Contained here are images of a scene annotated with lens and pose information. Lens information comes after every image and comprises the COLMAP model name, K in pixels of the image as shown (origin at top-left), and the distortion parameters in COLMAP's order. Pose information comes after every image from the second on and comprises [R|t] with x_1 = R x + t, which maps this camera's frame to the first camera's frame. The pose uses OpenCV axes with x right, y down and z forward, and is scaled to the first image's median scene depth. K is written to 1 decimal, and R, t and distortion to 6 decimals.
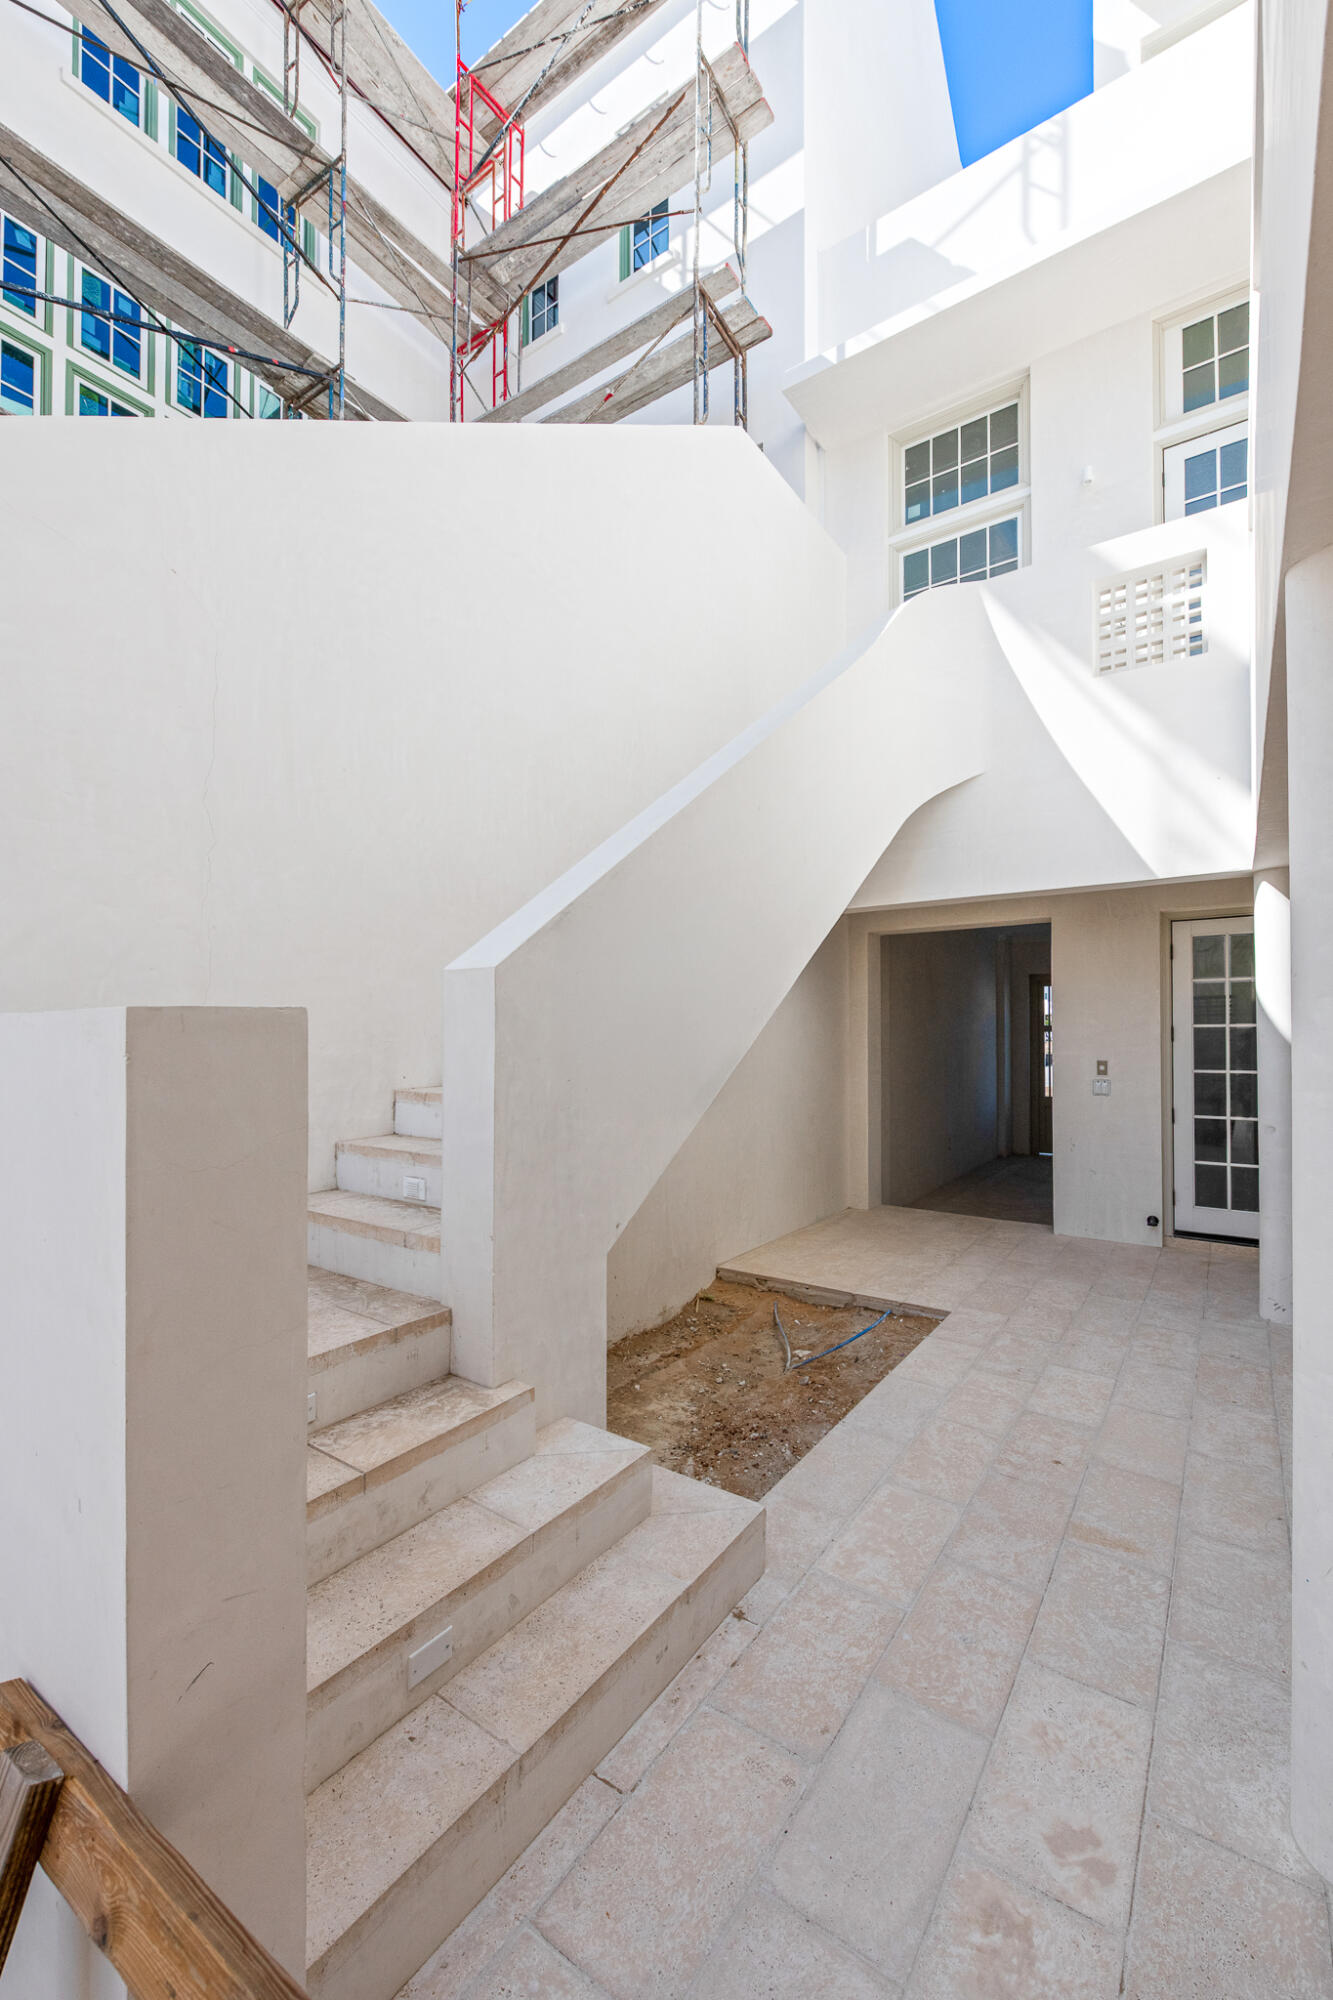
lens RADIAL K [[812.2, 0, 663.2], [0, 812.2, 1008.9], [0, 0, 1]] dist [0.002476, 0.000298]
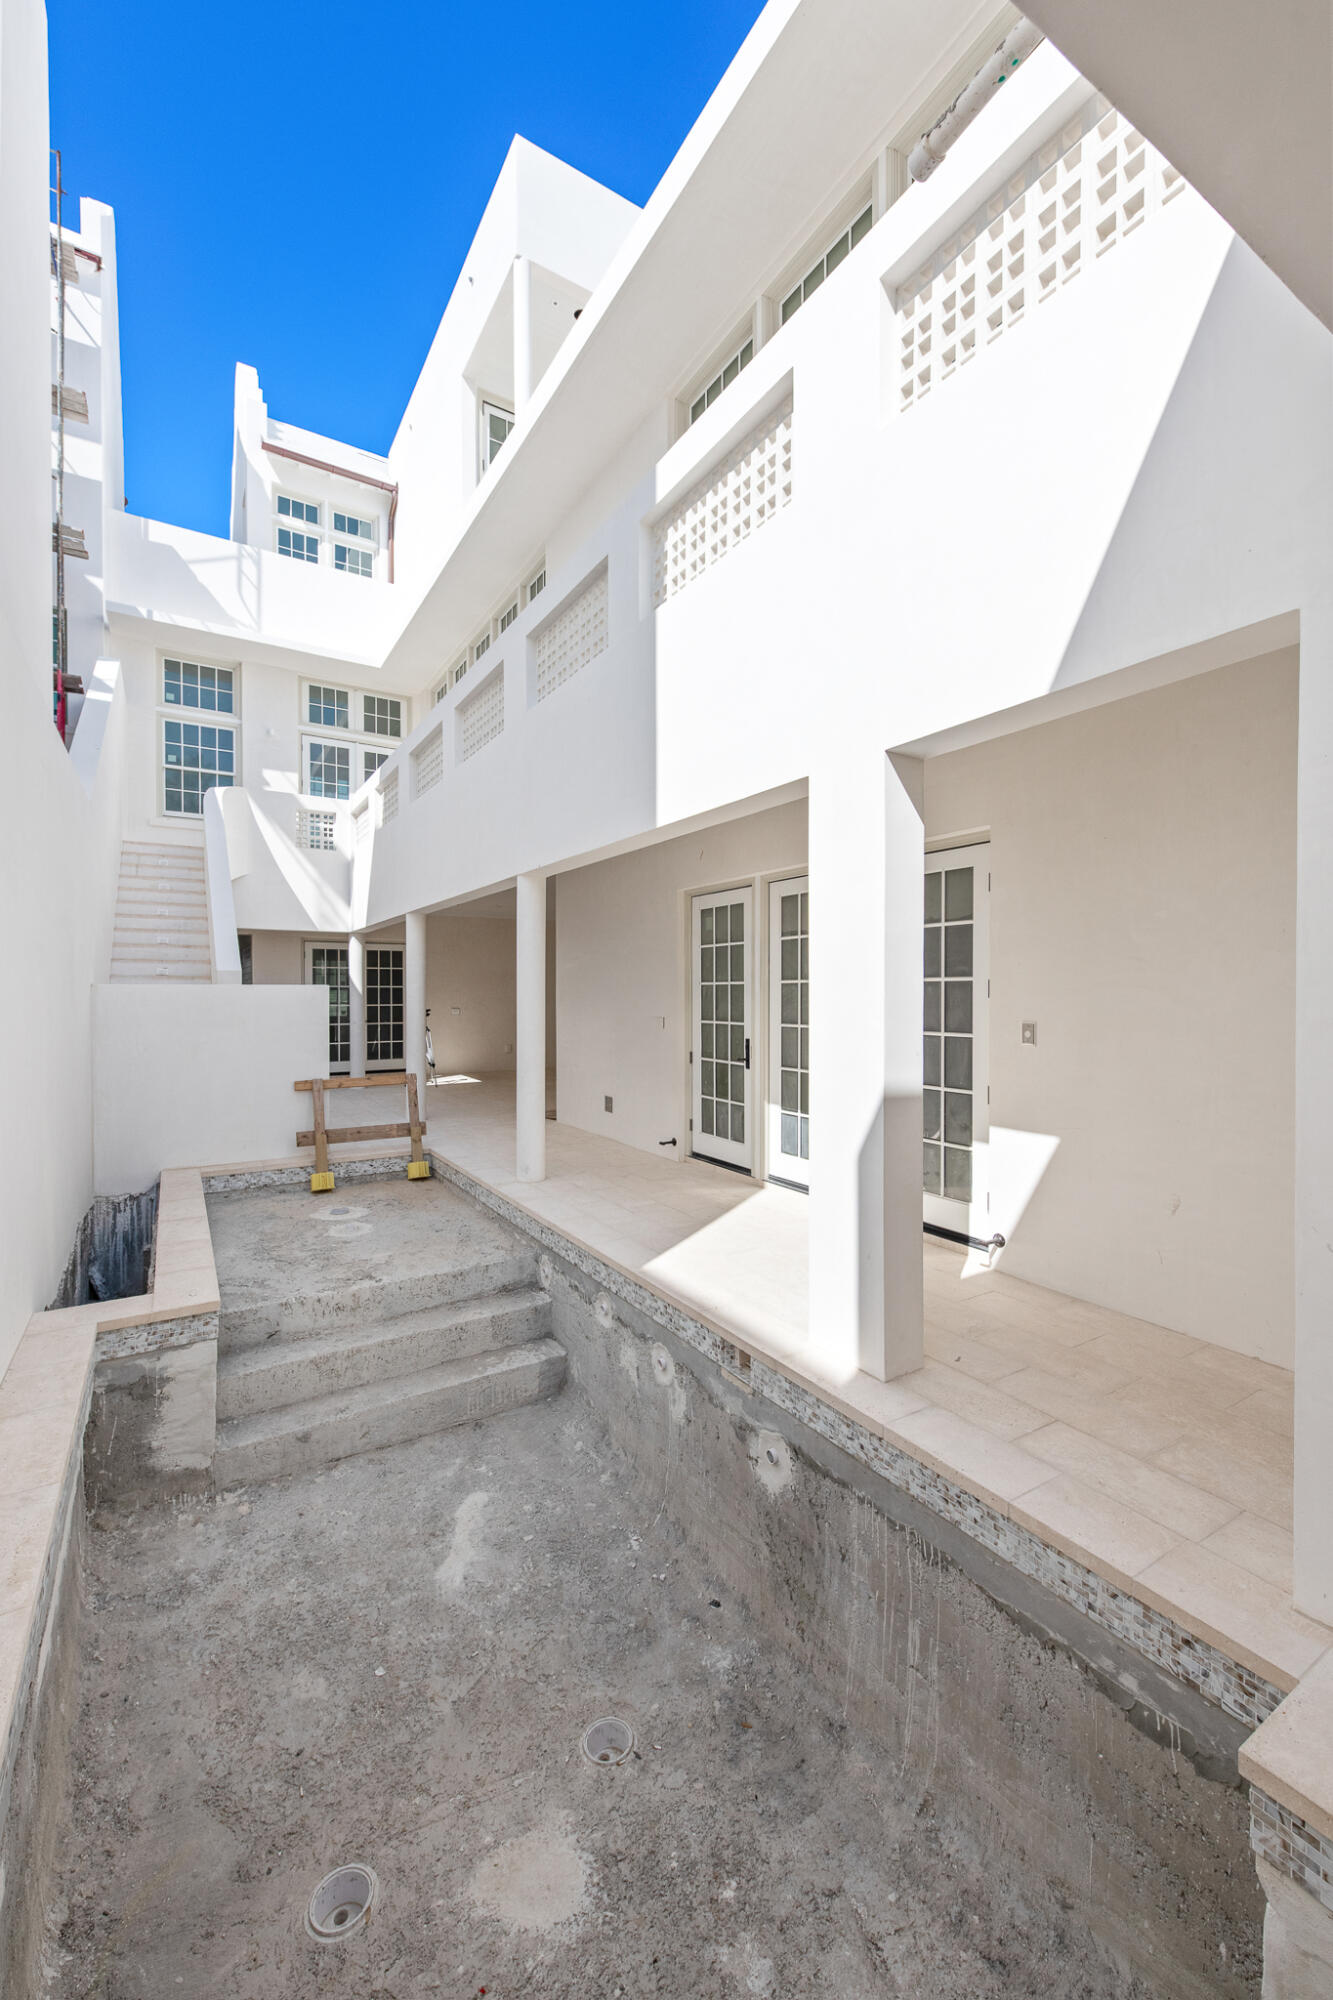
lens RADIAL K [[830.2, 0, 667.8], [0, 830.2, 997.0], [0, 0, 1]] dist [0.001277, -0.000072]
pose [[0.406273, -0.005615, 0.913734, -1.029075], [-0.022176, 0.999626, 0.016003, -0.006792], [-0.913482, -0.026765, 0.405997, -0.848248]]
